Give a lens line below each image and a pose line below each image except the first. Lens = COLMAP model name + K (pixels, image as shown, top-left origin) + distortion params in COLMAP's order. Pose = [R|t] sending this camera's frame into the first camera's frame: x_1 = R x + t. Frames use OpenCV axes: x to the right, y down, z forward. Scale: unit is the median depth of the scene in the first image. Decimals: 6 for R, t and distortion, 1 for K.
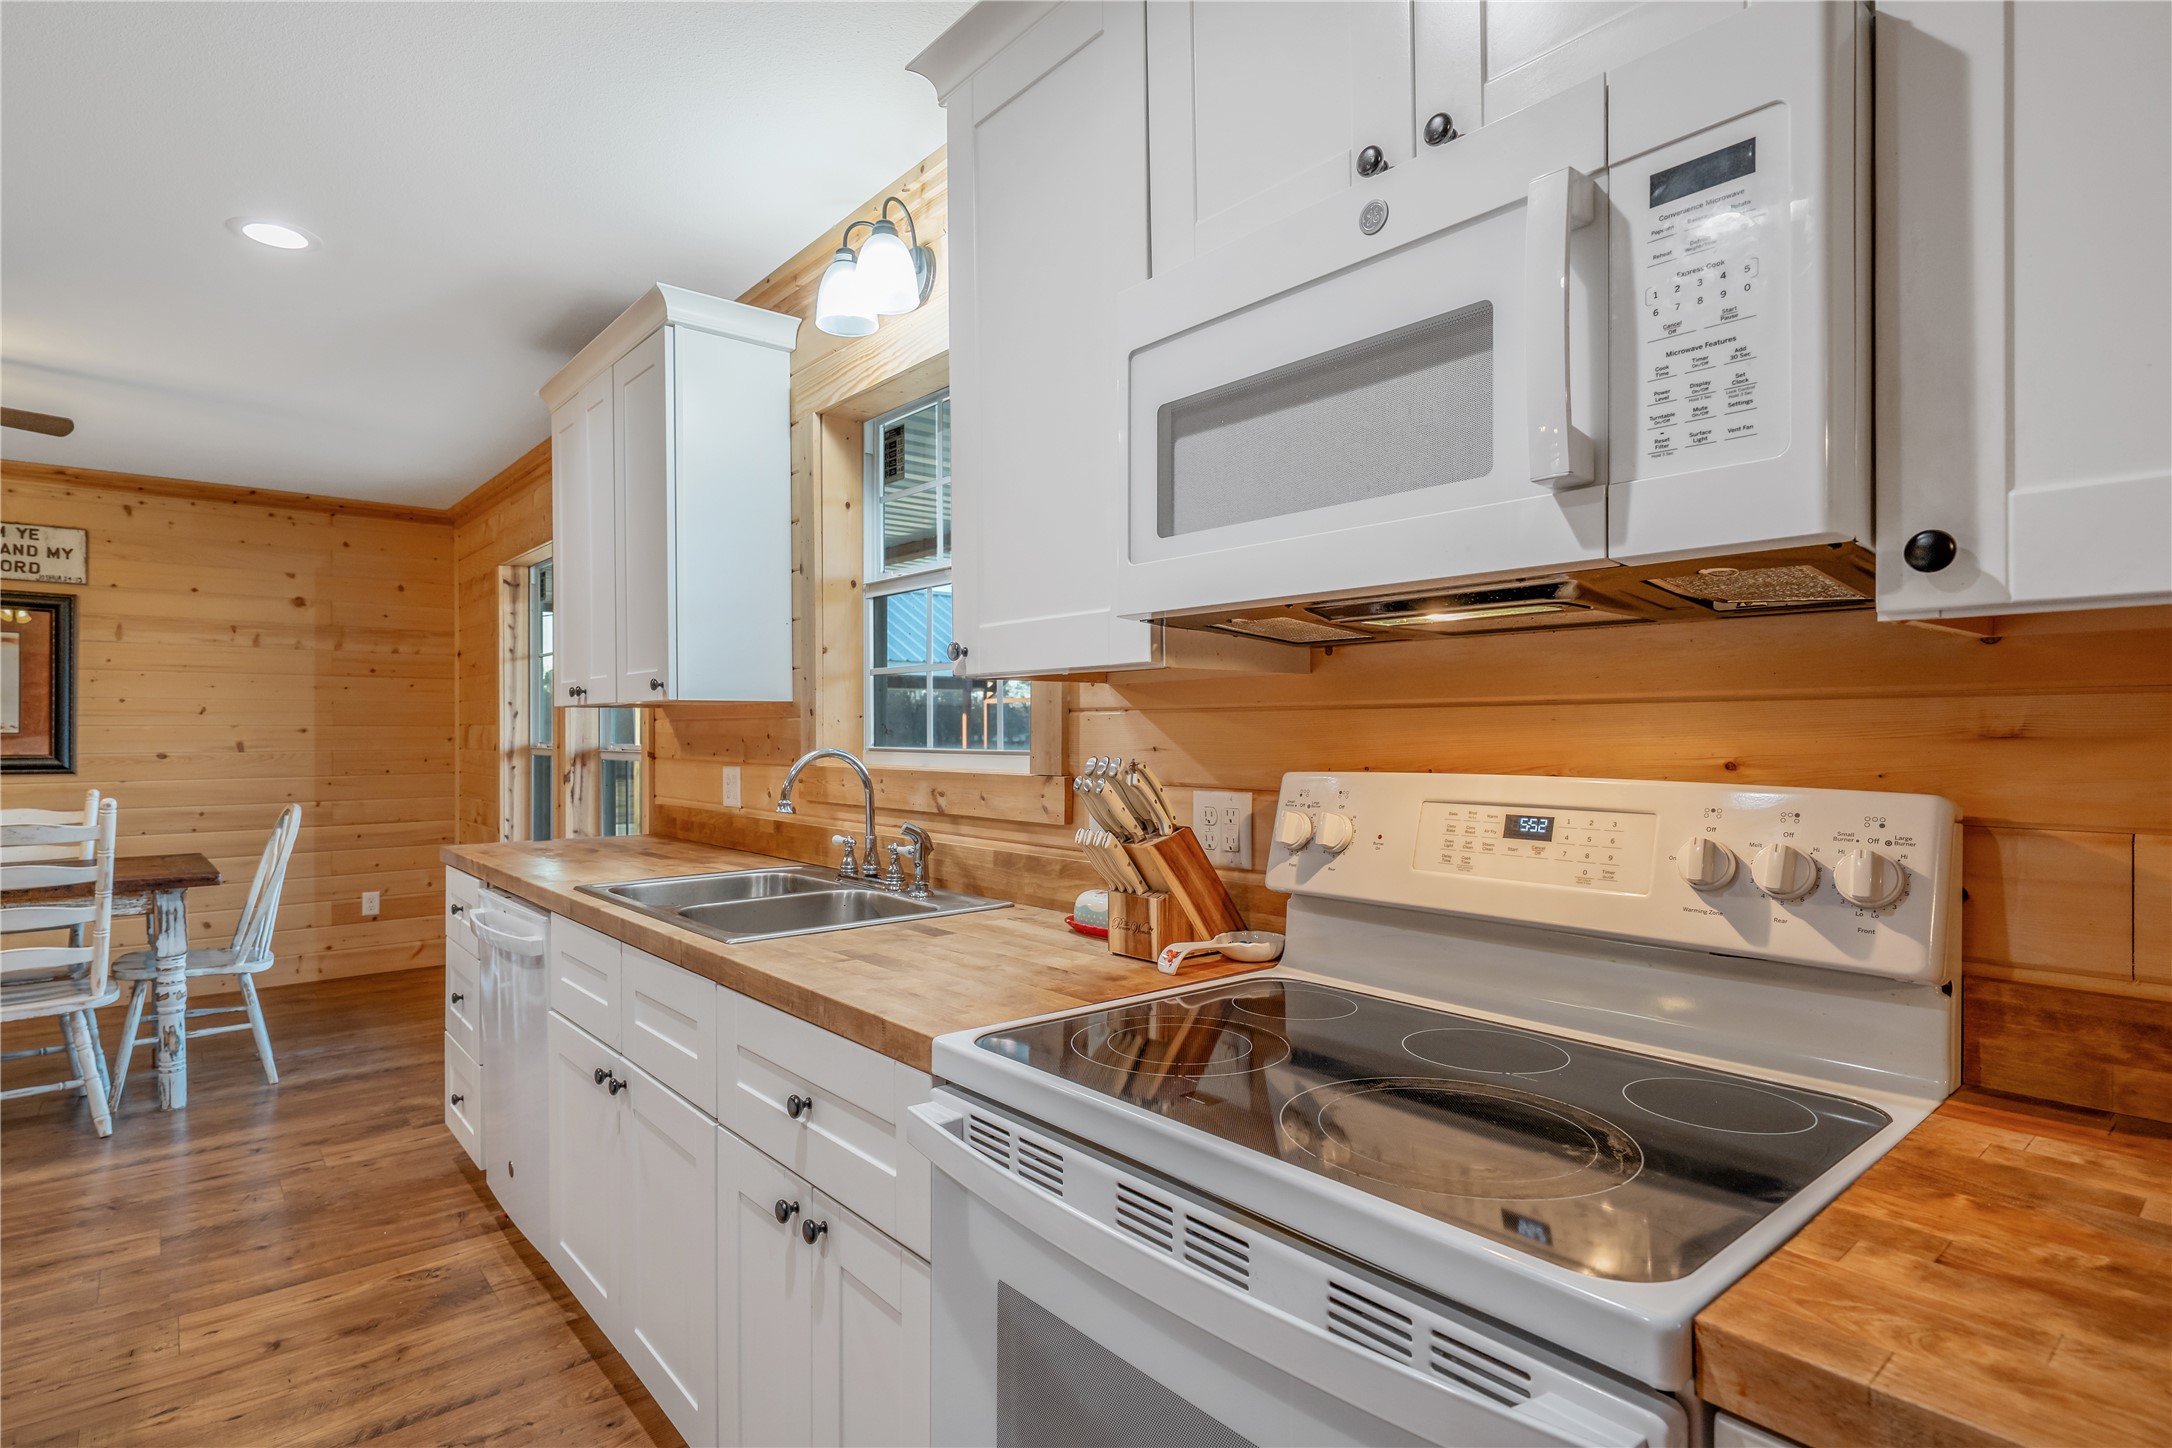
lens RADIAL K [[1099.0, 0, 1088.1], [0, 1099.0, 727.2], [0, 0, 1]] dist [0.002039, 0.000290]
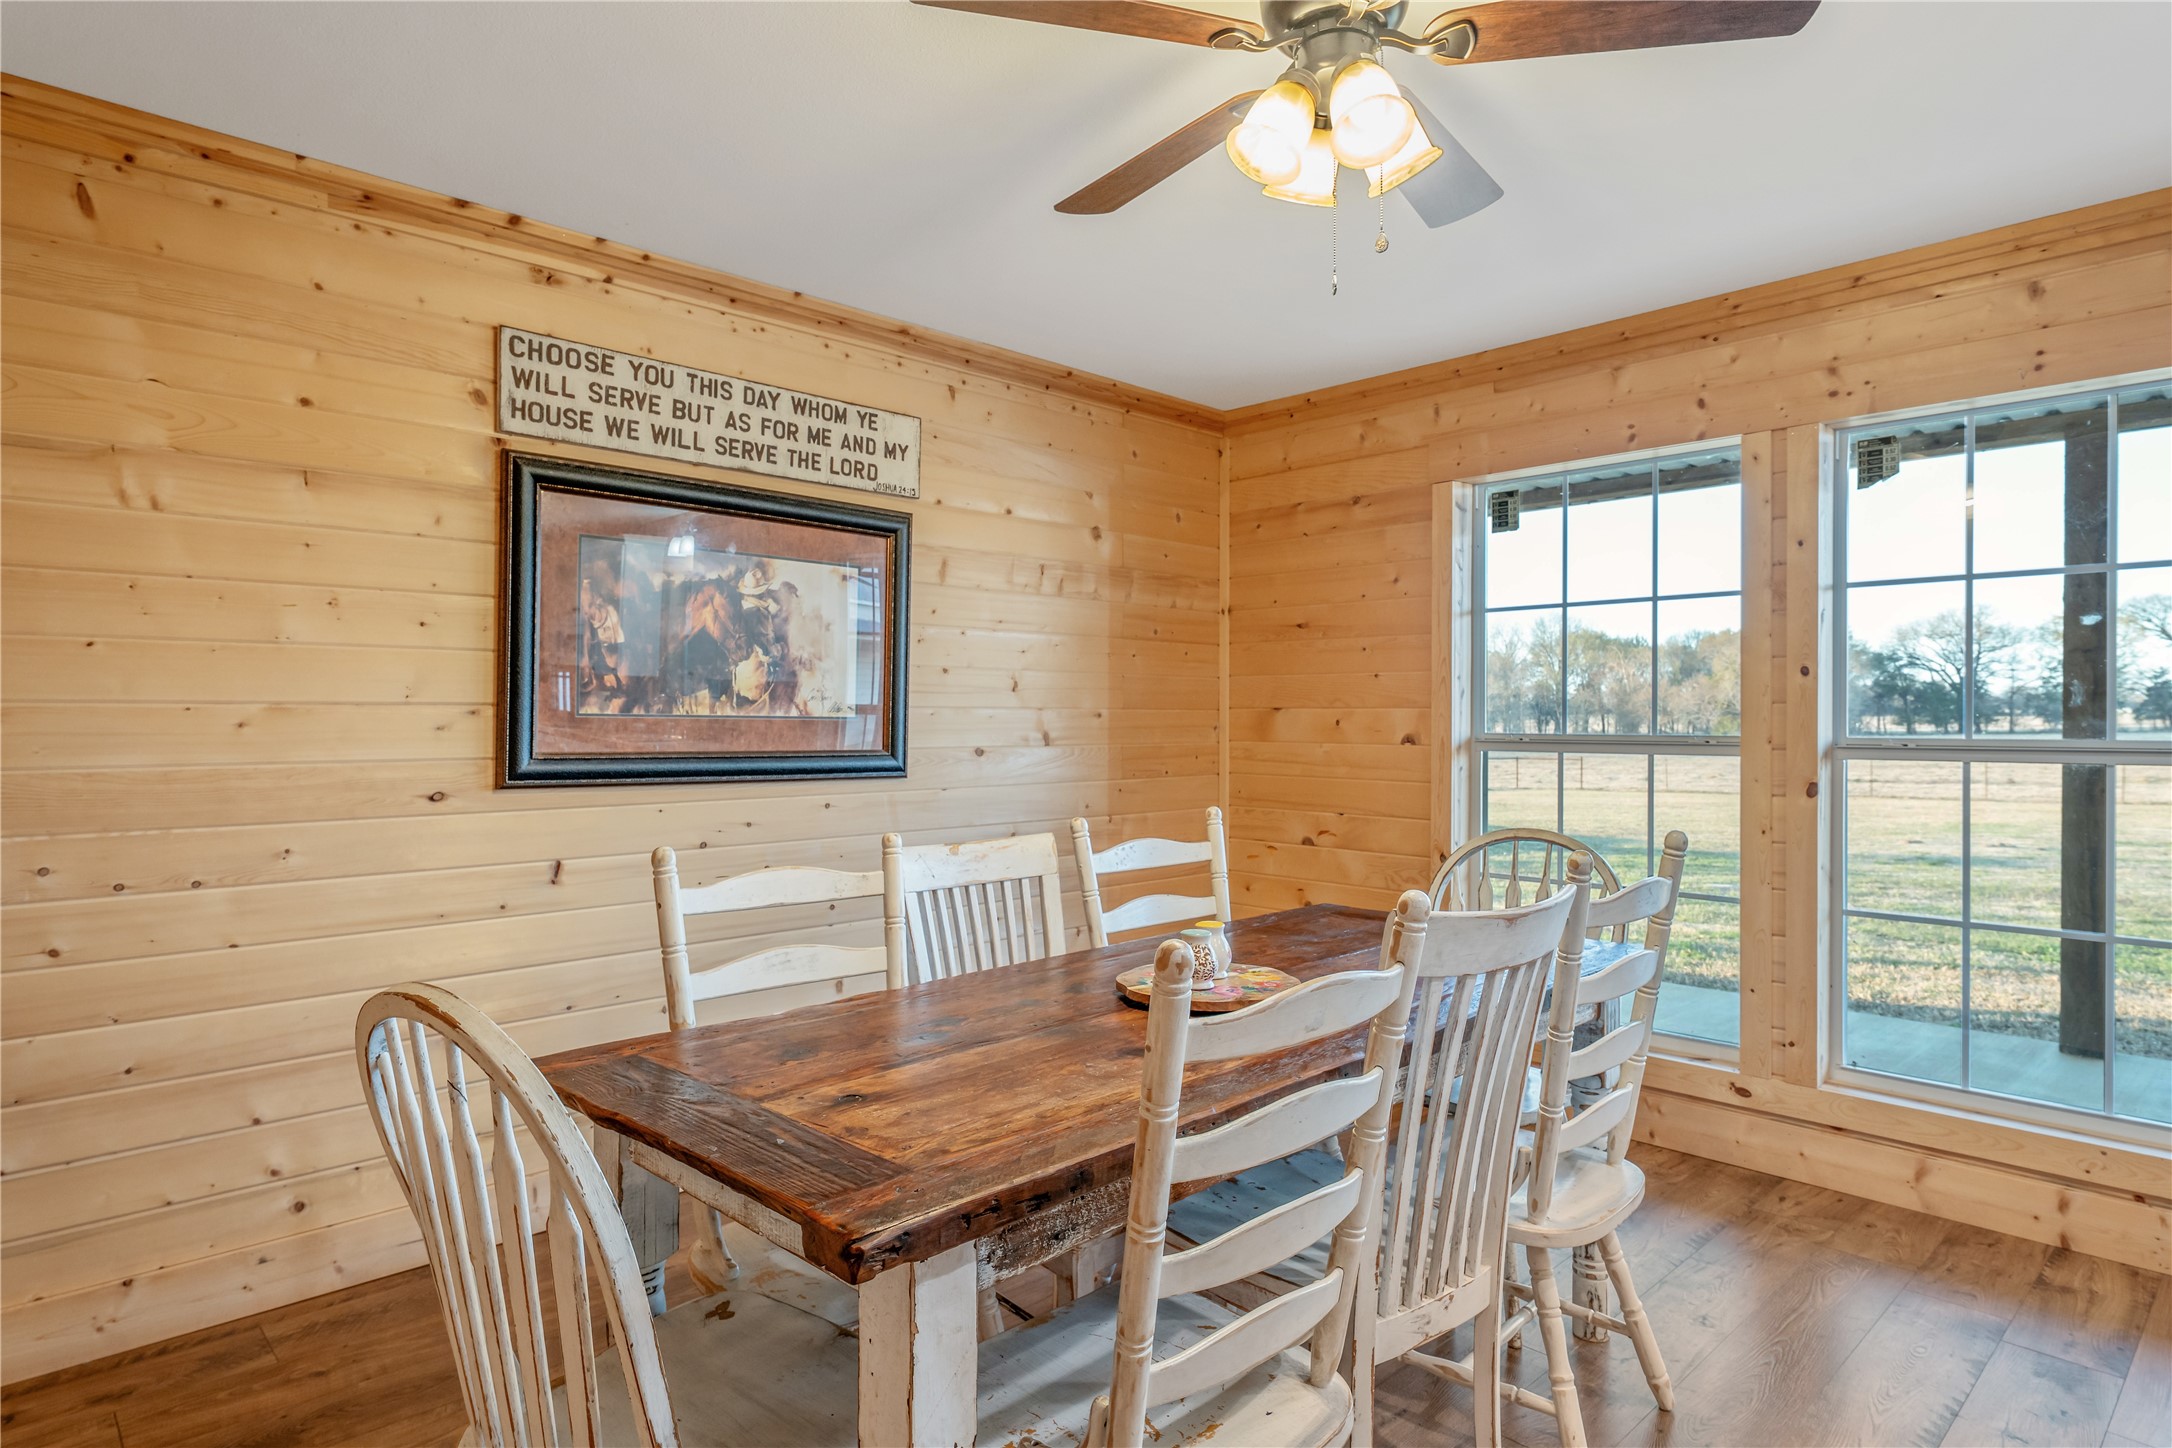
lens RADIAL K [[1203.0, 0, 1082.7], [0, 1203.0, 729.4], [0, 0, 1]] dist [0.006061, 0.000390]
pose [[0.999004, 0.001884, 0.044582, -0.846904], [-0.002334, 0.999947, 0.010040, 0.005248], [-0.044560, -0.010134, 0.998955, 0.252315]]
